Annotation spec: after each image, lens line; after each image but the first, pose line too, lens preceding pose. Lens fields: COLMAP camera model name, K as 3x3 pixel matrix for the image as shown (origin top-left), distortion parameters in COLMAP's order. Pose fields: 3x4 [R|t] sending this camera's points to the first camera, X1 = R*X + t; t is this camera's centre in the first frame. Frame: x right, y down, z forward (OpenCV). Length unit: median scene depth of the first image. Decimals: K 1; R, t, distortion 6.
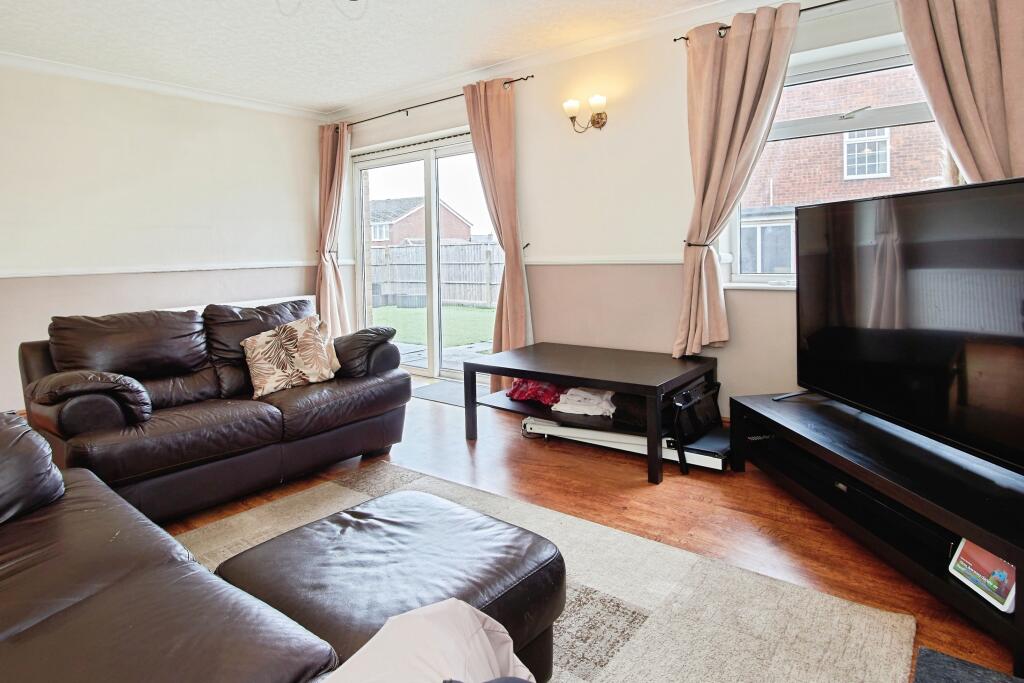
lens RADIAL K [[595.1, 0, 512.0], [0, 595.1, 341.5], [0, 0, 1]] dist [-0.001321, -0.000383]
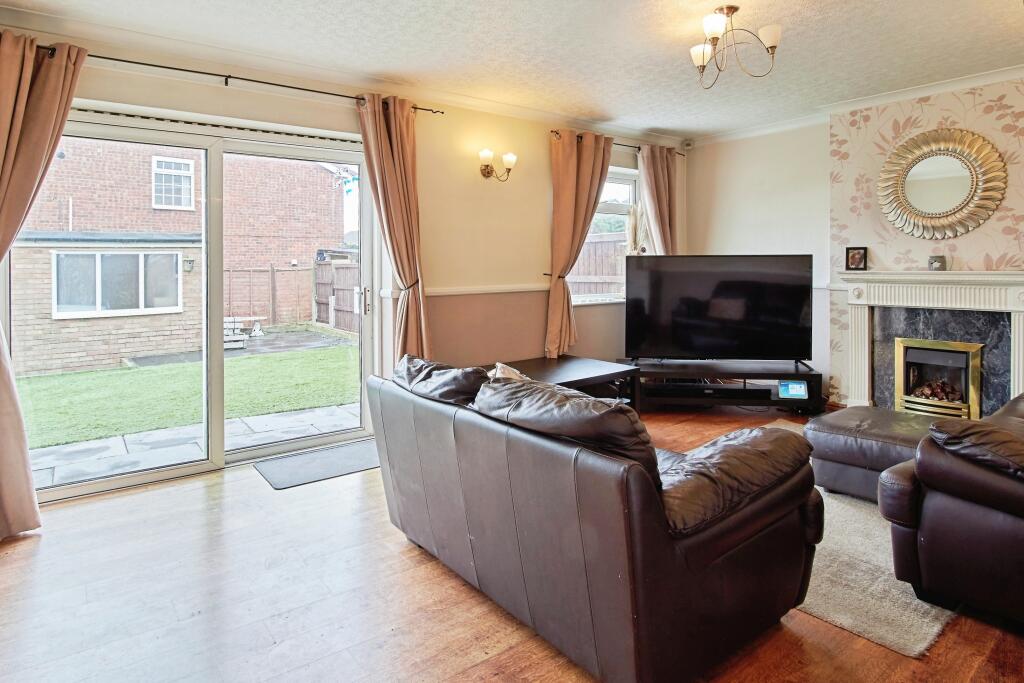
lens RADIAL K [[595.1, 0, 512.0], [0, 595.1, 341.5], [0, 0, 1]] dist [-0.001321, -0.000383]
pose [[0.199455, -0.113846, 0.973271, -0.805678], [0.155270, 0.984352, 0.083322, -0.106509], [-0.967527, 0.134501, 0.214010, 0.598860]]
